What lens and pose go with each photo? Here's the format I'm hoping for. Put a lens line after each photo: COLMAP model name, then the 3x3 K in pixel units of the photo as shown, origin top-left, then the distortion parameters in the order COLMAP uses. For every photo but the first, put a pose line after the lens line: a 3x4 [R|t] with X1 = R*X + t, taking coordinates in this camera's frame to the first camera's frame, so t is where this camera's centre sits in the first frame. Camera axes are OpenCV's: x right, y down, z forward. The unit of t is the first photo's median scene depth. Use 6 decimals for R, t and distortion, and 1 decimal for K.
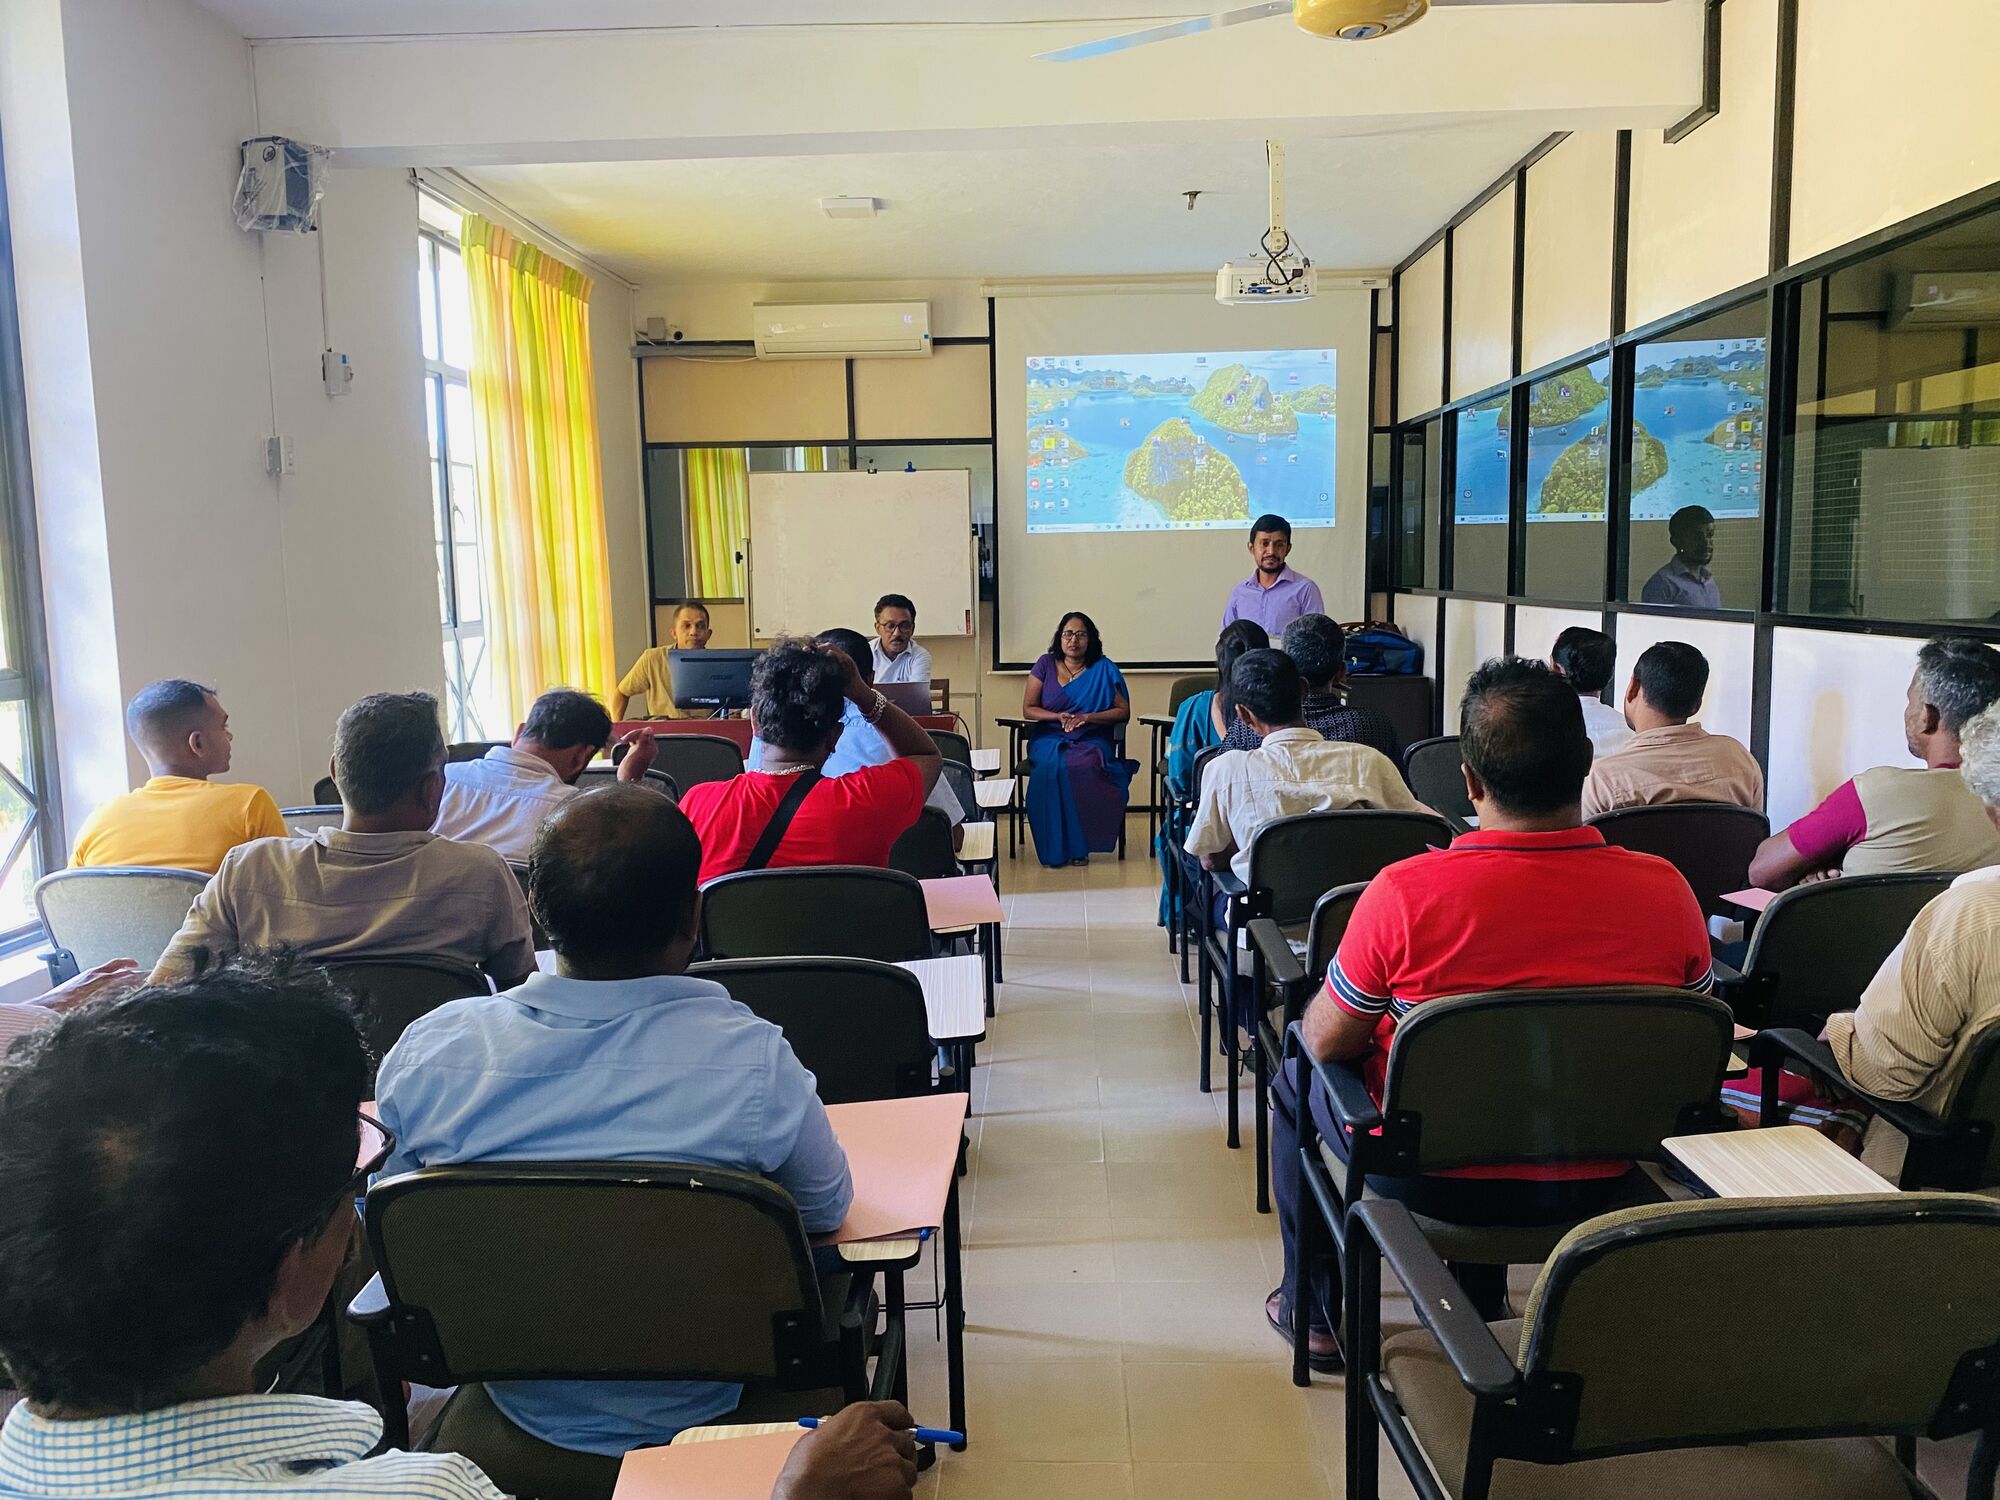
lens RADIAL K [[1475.8, 0, 1000.7], [0, 1475.8, 706.2], [0, 0, 1]] dist [0.123426, -0.001330]
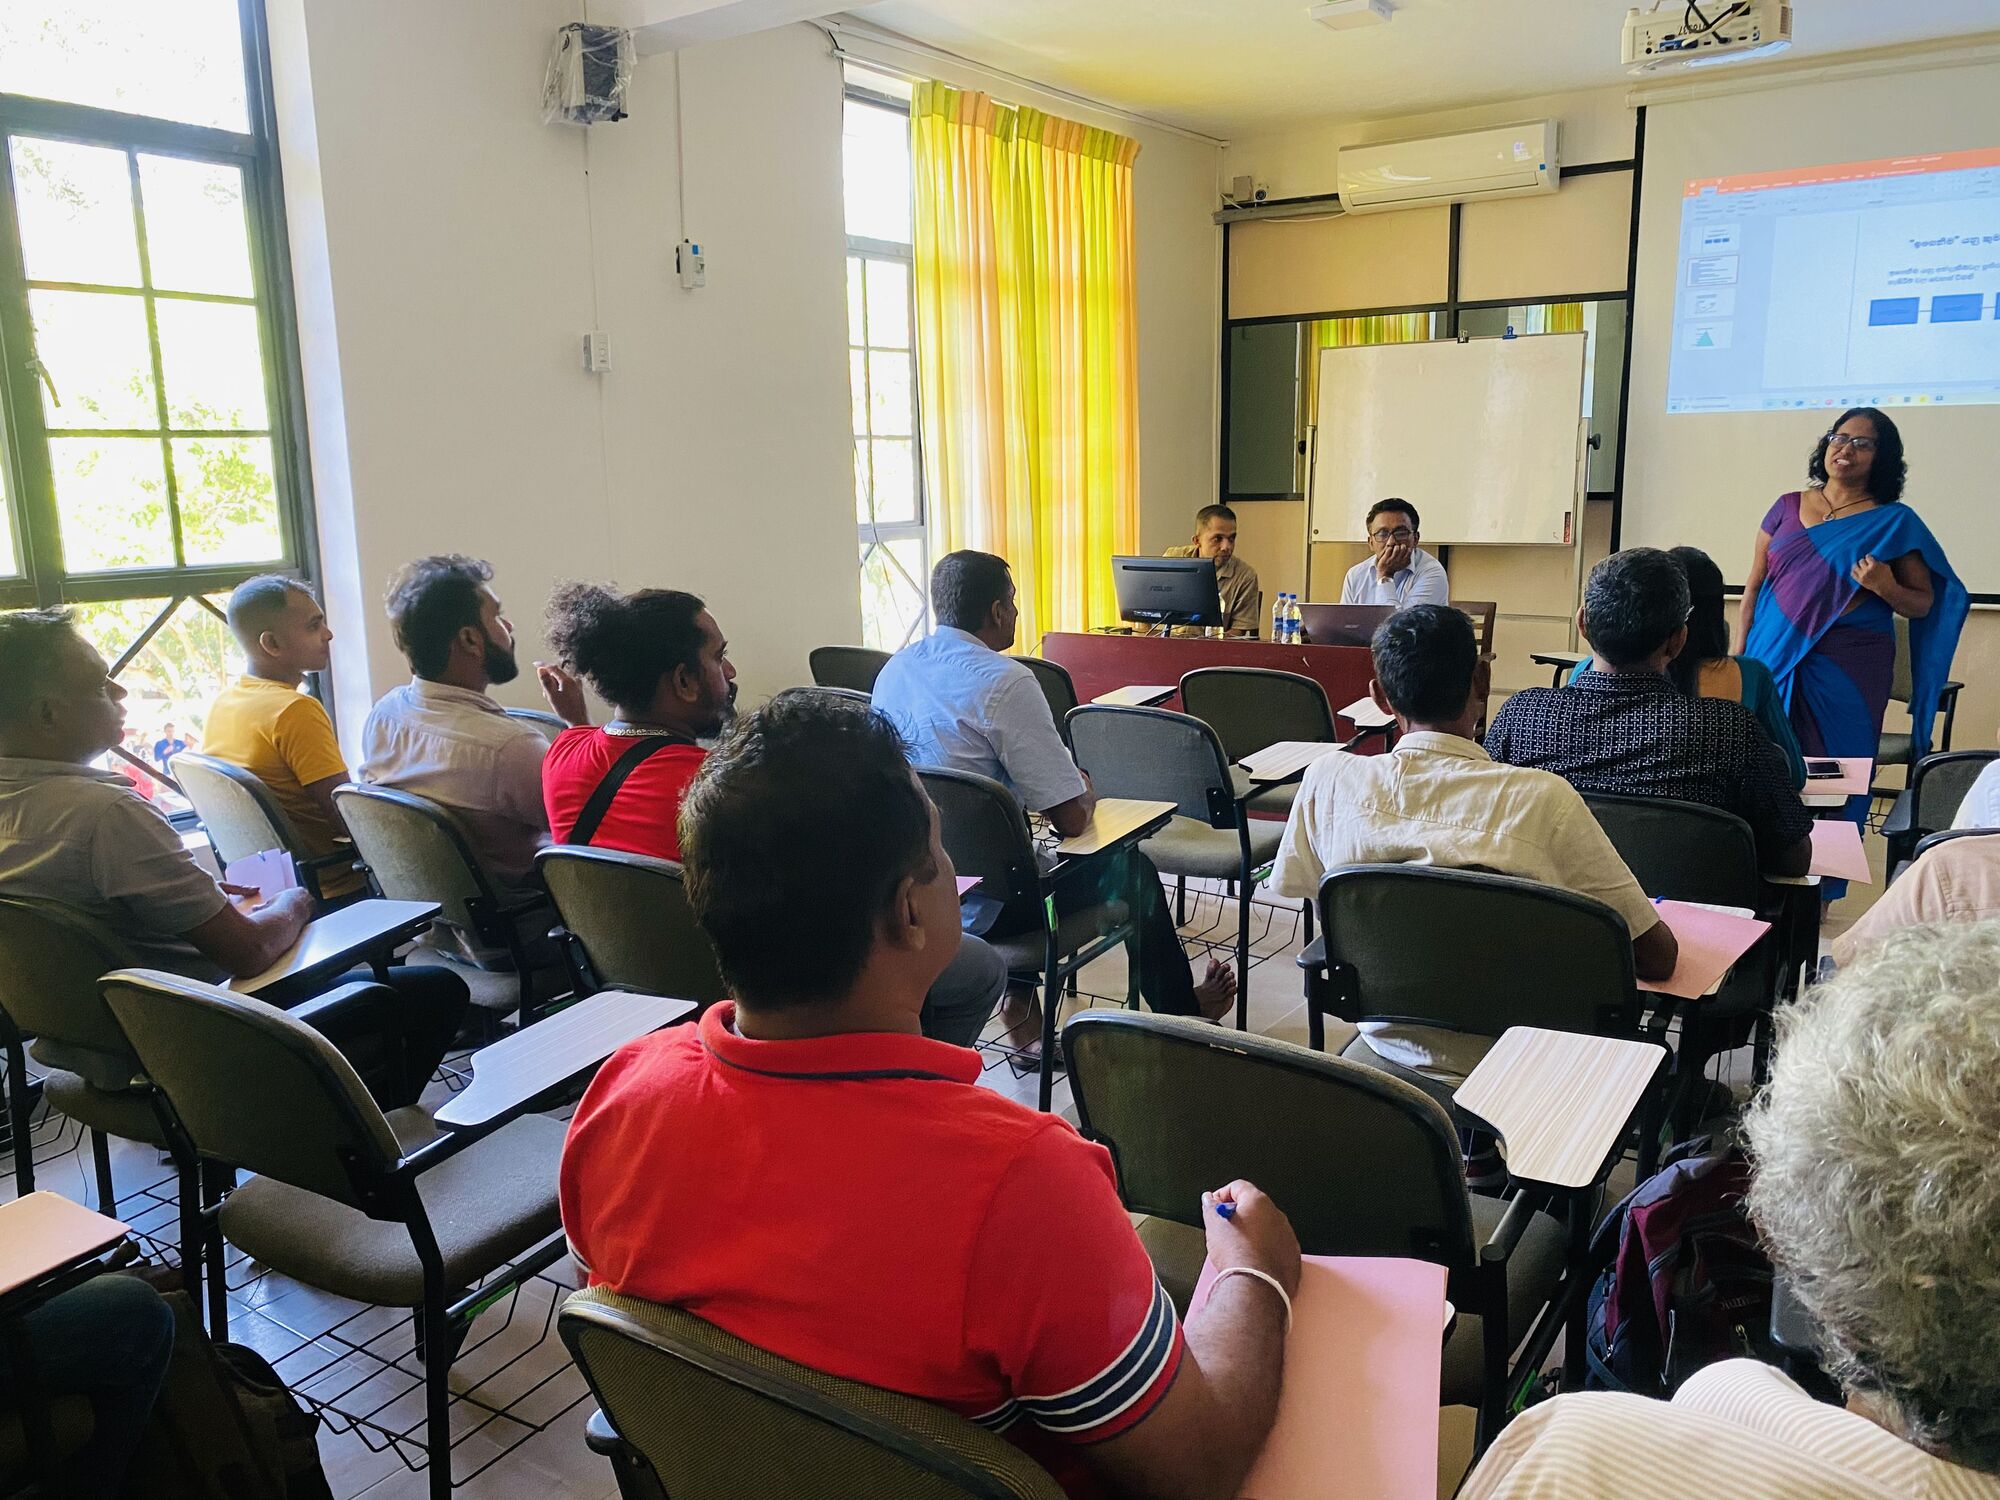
lens RADIAL K [[1504.2, 0, 1000.0], [0, 1504.2, 750.0], [0, 0, 1]] dist [0.012161, -0.025357]
pose [[0.857177, 0.100513, -0.505118, 0.154891], [-0.048485, 0.992164, 0.115152, -0.017983], [0.512735, -0.074215, 0.855334, 0.148163]]
